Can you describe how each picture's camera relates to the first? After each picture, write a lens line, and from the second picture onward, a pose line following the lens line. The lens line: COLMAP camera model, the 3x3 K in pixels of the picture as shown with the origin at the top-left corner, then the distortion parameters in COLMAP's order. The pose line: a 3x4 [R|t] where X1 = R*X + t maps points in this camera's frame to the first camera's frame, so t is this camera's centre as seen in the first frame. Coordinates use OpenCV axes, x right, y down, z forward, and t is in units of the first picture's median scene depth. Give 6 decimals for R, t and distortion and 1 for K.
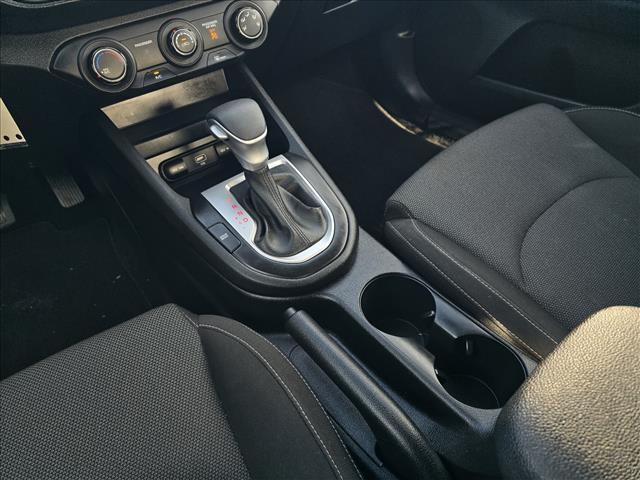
lens RADIAL K [[429.4, 0, 320.7], [0, 429.4, 242.6], [0, 0, 1]] dist [0.005237, -0.000926]
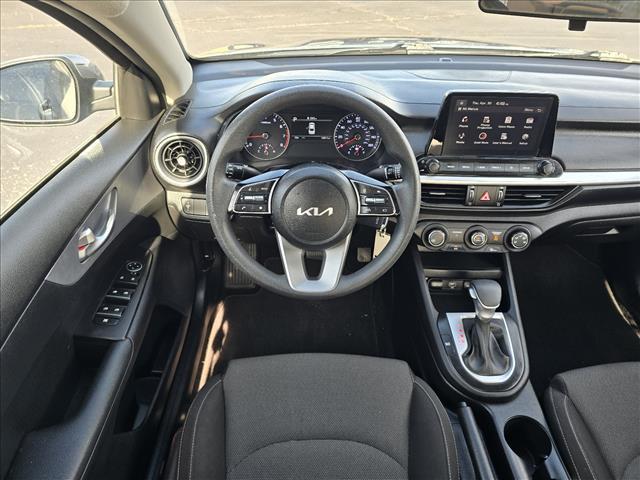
lens RADIAL K [[429.4, 0, 320.7], [0, 429.4, 242.6], [0, 0, 1]] dist [0.005237, -0.000926]
pose [[0.789988, 0.424382, -0.442514, -0.029941], [-0.468278, 0.883509, 0.011324, -0.151750], [0.395771, 0.198274, 0.896690, -0.847254]]
